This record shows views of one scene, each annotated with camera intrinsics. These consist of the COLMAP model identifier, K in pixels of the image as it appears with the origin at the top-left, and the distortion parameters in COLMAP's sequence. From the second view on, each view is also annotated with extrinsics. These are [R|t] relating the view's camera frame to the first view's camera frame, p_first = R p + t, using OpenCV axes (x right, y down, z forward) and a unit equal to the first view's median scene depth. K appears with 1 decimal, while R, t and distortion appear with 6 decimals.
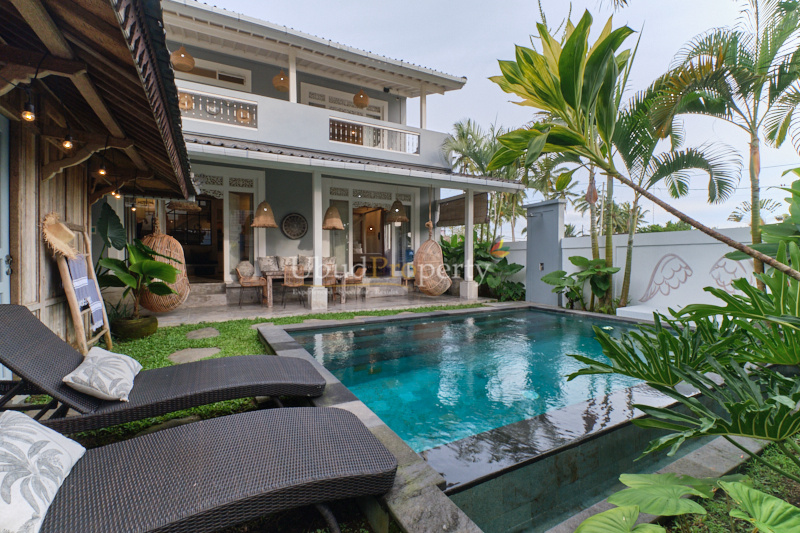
lens RADIAL K [[352.1, 0, 400.0], [0, 352.1, 266.5], [0, 0, 1]] dist [0.000326, 0.000015]
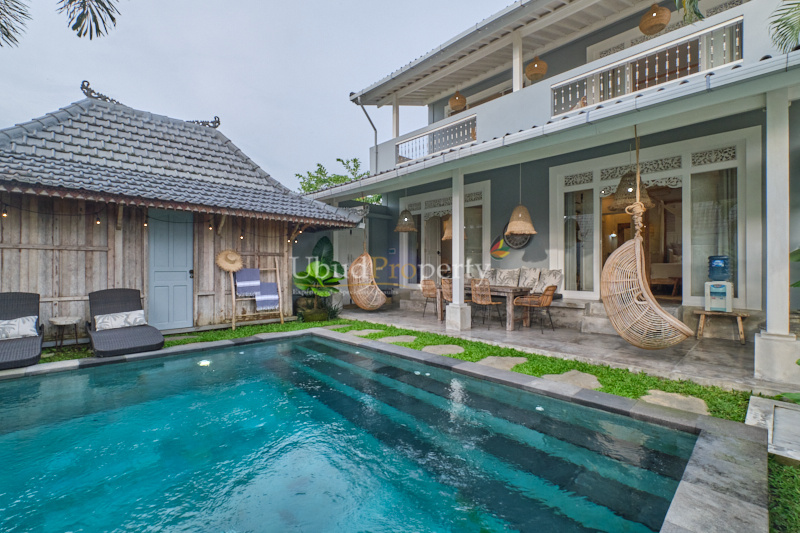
lens RADIAL K [[352.1, 0, 400.0], [0, 352.1, 266.5], [0, 0, 1]] dist [0.000326, 0.000015]
pose [[0.270372, 0.010909, -0.962694, 0.448657], [0.003976, 0.999915, 0.012447, -0.047539], [0.962748, -0.007193, 0.270306, 0.481483]]
